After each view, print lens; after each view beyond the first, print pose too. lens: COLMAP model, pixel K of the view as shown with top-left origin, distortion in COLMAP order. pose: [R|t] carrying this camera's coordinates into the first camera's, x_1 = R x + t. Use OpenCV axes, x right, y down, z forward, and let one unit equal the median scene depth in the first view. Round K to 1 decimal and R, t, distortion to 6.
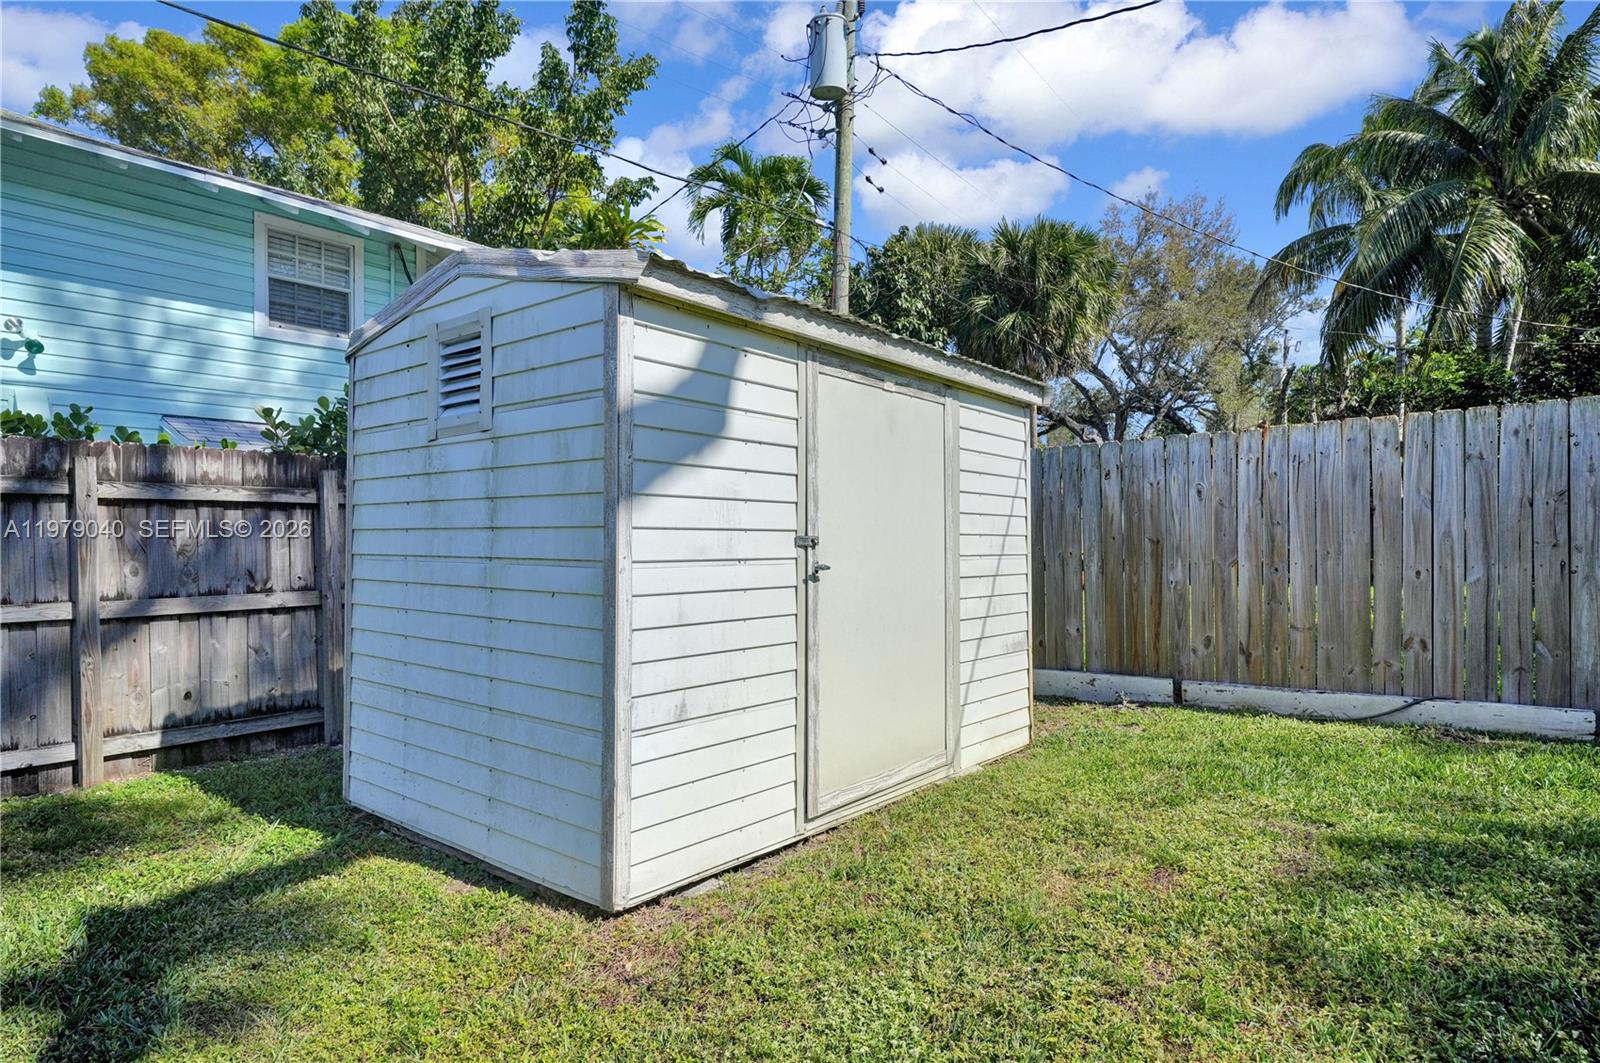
lens RADIAL K [[899.8, 0, 800.0], [0, 899.8, 531.5], [0, 0, 1]] dist [0.064915, 0.000459]
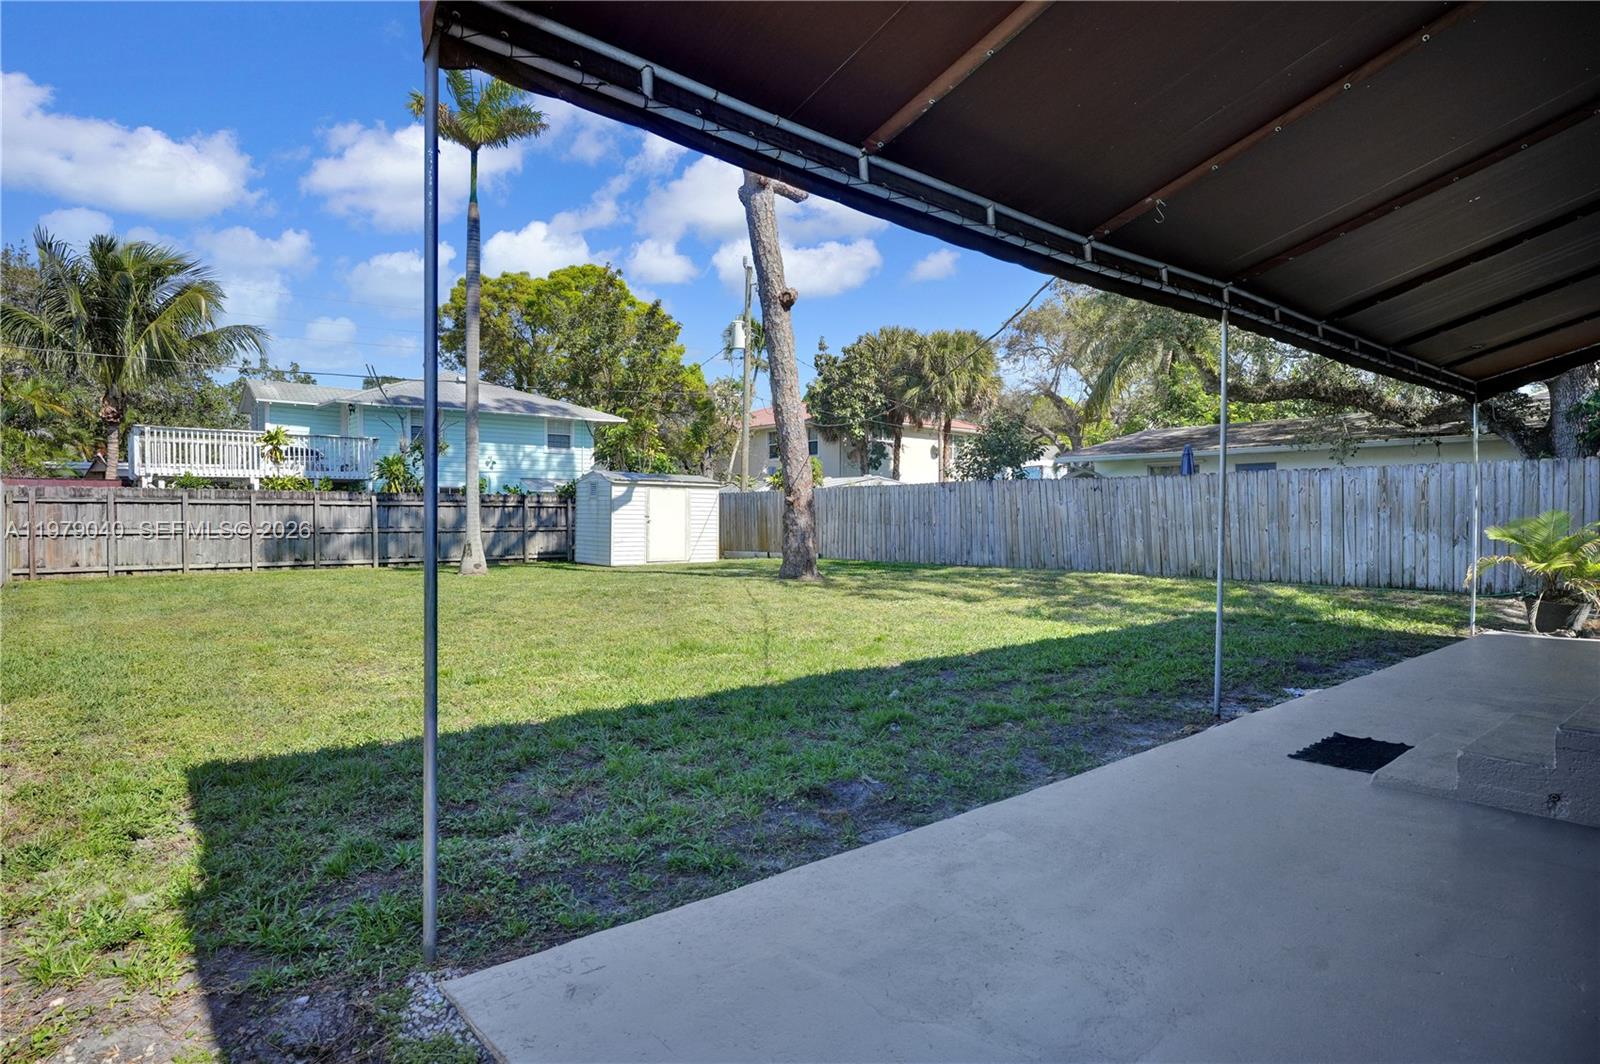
lens RADIAL K [[878.9, 0, 776.1], [0, 878.9, 530.1], [0, 0, 1]] dist [-0.002744, 0.000491]
pose [[0.979918, 0.008114, -0.199235, 1.285410], [-0.003709, 0.999741, 0.022470, -0.021830], [0.199366, -0.021280, 0.979694, -2.927266]]
